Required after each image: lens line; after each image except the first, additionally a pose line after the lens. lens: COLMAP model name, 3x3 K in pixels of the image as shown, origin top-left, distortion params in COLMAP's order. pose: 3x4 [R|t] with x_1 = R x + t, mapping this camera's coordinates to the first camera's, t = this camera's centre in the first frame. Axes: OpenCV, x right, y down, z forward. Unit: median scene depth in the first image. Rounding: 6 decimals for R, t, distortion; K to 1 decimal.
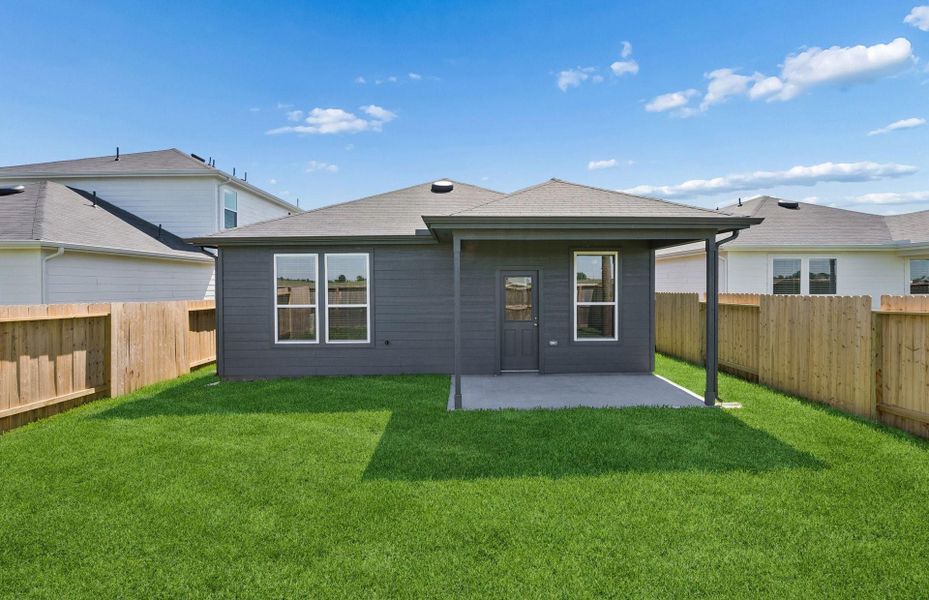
lens RADIAL K [[371.5, 0, 451.7], [0, 371.5, 292.0], [0, 0, 1]] dist [-0.001905, -0.000228]
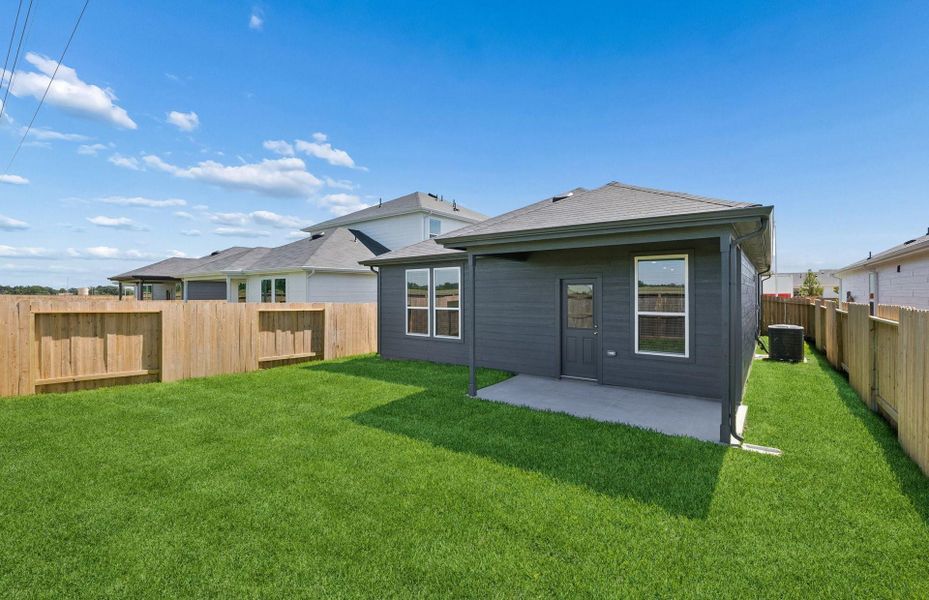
lens RADIAL K [[354.7, 0, 455.4], [0, 354.7, 293.0], [0, 0, 1]] dist [-0.001846, -0.000101]
pose [[0.827713, 0.003717, -0.561139, 0.453973], [-0.012598, 0.999849, -0.011960, -0.002104], [0.561010, 0.016969, 0.827635, 0.015306]]
